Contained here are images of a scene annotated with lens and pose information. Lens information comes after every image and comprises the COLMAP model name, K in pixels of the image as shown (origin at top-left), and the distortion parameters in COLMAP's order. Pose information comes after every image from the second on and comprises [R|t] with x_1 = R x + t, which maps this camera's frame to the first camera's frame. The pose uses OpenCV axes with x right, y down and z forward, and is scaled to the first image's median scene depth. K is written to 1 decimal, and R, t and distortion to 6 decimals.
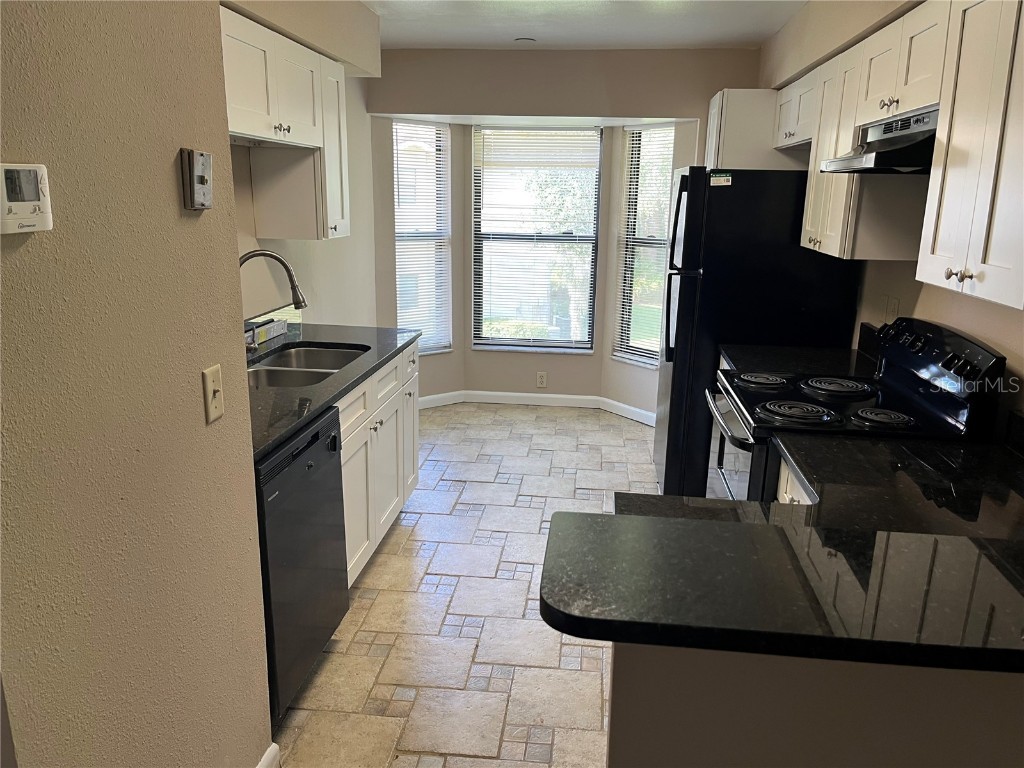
lens RADIAL K [[732.2, 0, 512.0], [0, 732.2, 384.0], [0, 0, 1]] dist [0.004742, 0.001281]
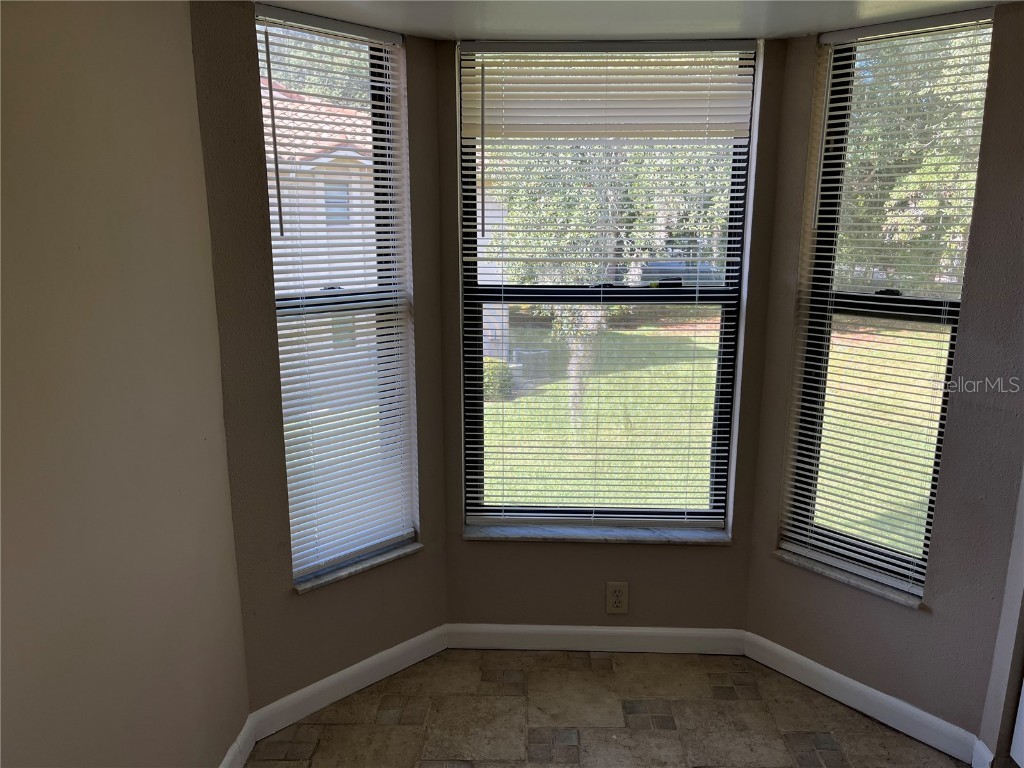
lens RADIAL K [[779.6, 0, 512.0], [0, 779.6, 384.0], [0, 0, 1]] dist [0.001244, 0.000946]
pose [[0.997699, -0.032721, 0.059382, -0.053817], [0.035414, 0.998364, -0.044888, -0.128883], [-0.057816, 0.046888, 0.997226, 0.540257]]
